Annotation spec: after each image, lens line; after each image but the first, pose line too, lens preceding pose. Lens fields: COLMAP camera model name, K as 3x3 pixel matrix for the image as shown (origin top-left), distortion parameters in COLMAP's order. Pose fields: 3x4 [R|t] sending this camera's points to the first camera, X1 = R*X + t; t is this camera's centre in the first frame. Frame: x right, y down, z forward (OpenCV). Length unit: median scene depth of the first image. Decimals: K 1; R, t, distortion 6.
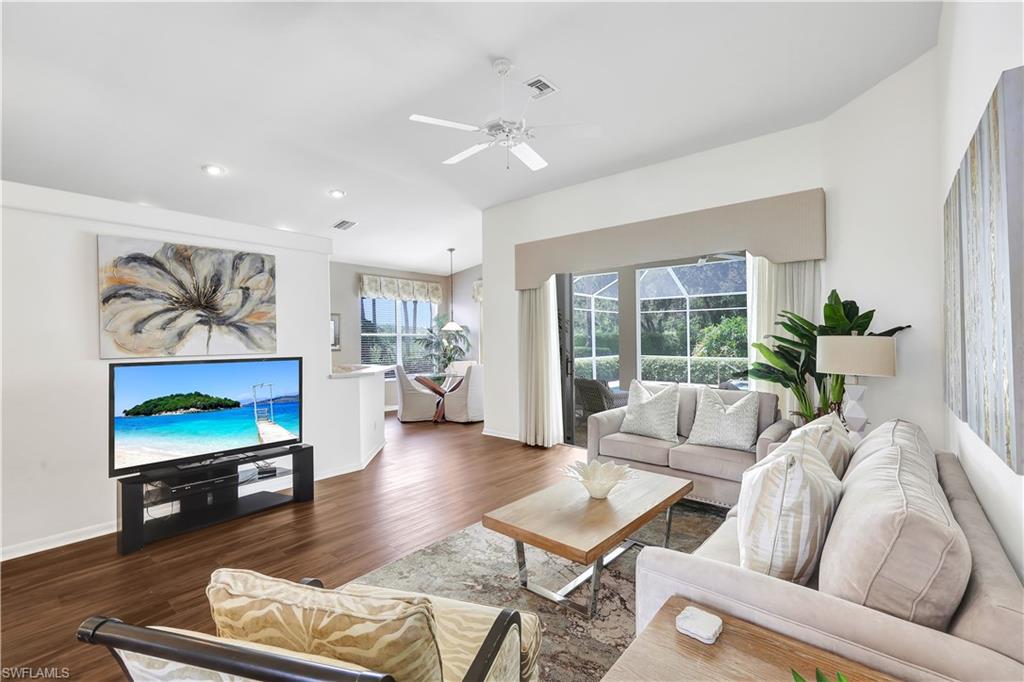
lens RADIAL K [[433.5, 0, 512.1], [0, 433.5, 337.5], [0, 0, 1]] dist [-0.001176, -0.000042]
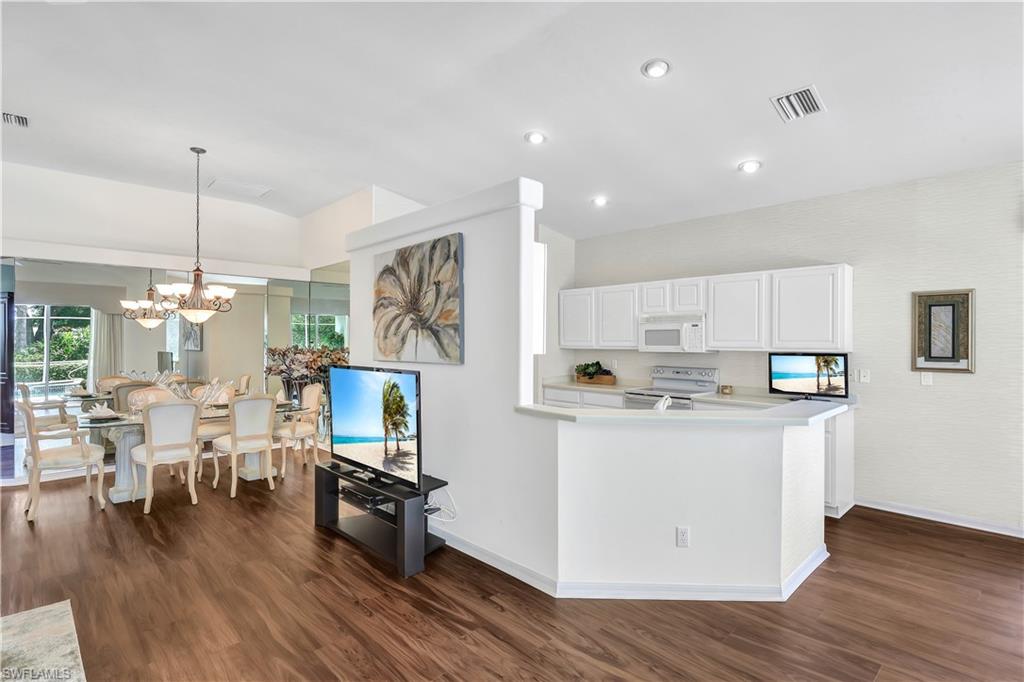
lens RADIAL K [[508.7, 0, 512.0], [0, 508.7, 341.0], [0, 0, 1]] dist [0.000896, 0.000211]
pose [[-0.105384, 0.006087, -0.994413, 0.329615], [0.002121, 0.999980, 0.005896, -0.009556], [0.994429, -0.001487, -0.105395, 1.265984]]
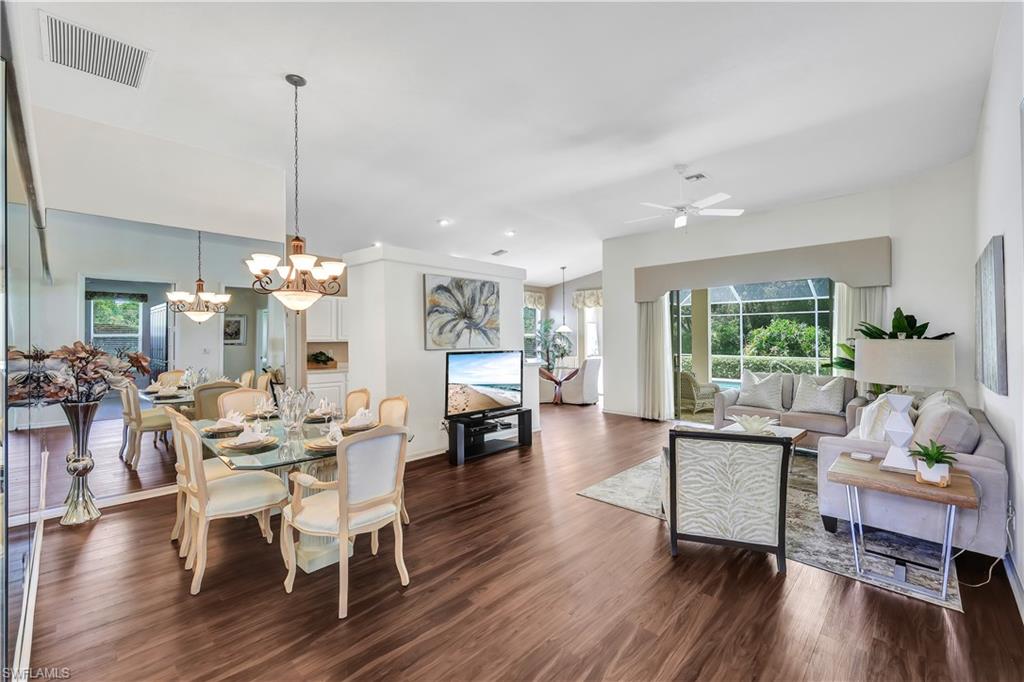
lens RADIAL K [[417.6, 0, 515.1], [0, 417.6, 336.3], [0, 0, 1]] dist [0.001393, 0.000026]
pose [[0.997783, 0.006563, -0.066222, -0.424301], [-0.006709, 0.999976, -0.001969, -0.001082], [0.066207, 0.002409, 0.997803, -0.462806]]
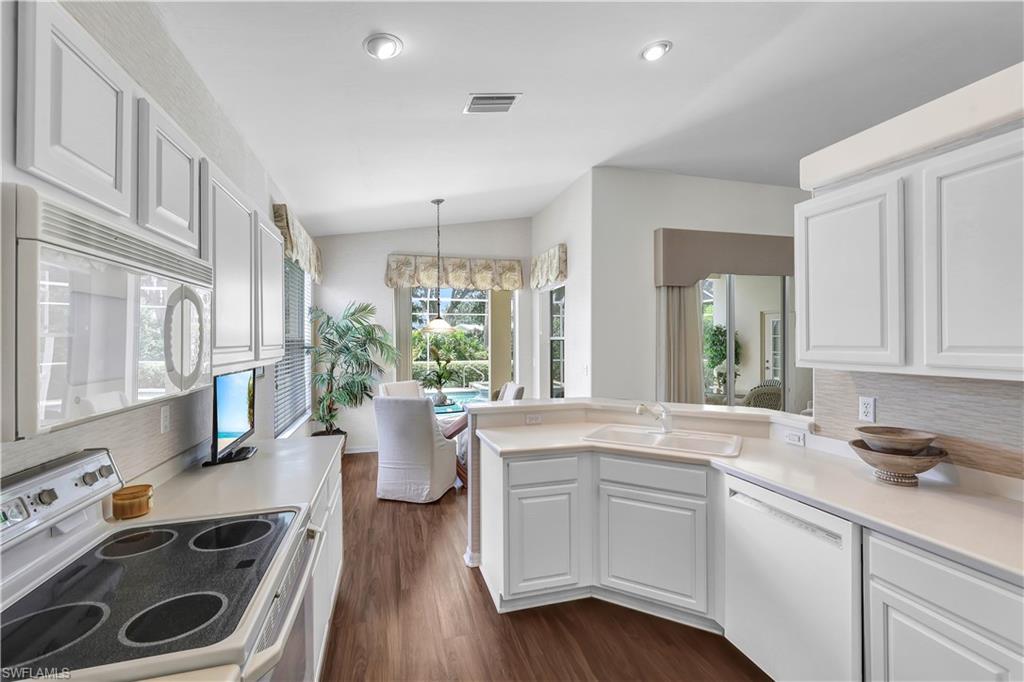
lens RADIAL K [[440.4, 0, 487.1], [0, 440.4, 339.6], [0, 0, 1]] dist [0.000368, 0.000166]
pose [[0.588315, 0.002735, 0.808627, -1.290474], [-0.000143, 0.999995, -0.003278, -0.007908], [-0.808632, 0.001813, 0.588312, 1.225026]]
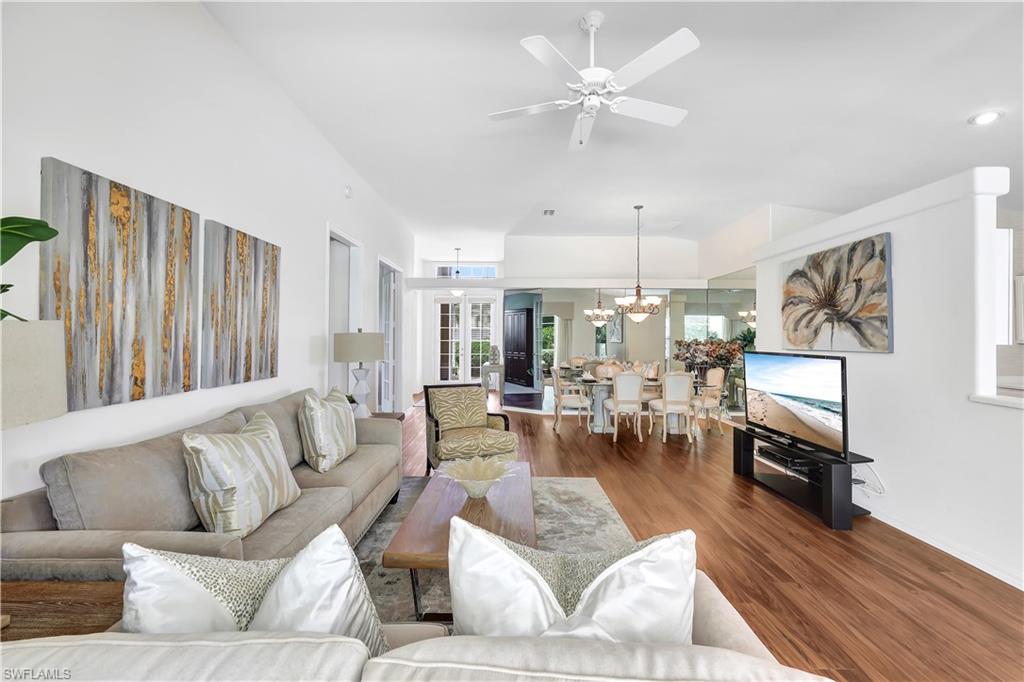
lens RADIAL K [[415.9, 0, 503.0], [0, 415.9, 331.6], [0, 0, 1]] dist [0.001898, 0.000221]
pose [[-0.769106, -0.008638, -0.639063, 0.536404], [-0.000635, 0.999918, -0.012751, 0.007123], [0.639121, -0.009401, -0.769049, 1.221125]]
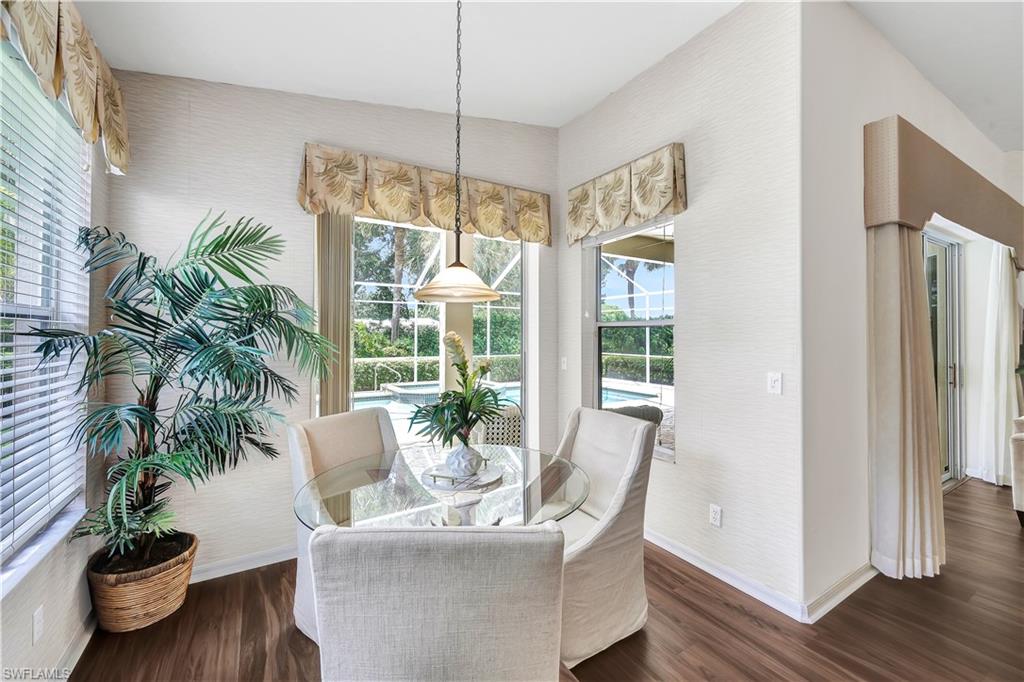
lens RADIAL K [[415.9, 0, 503.0], [0, 415.9, 331.6], [0, 0, 1]] dist [0.001898, 0.000221]
pose [[0.322848, 0.016518, 0.946307, -0.773731], [-0.007816, 0.999860, -0.014786, 0.012886], [-0.946418, -0.002623, 0.322932, 1.901518]]
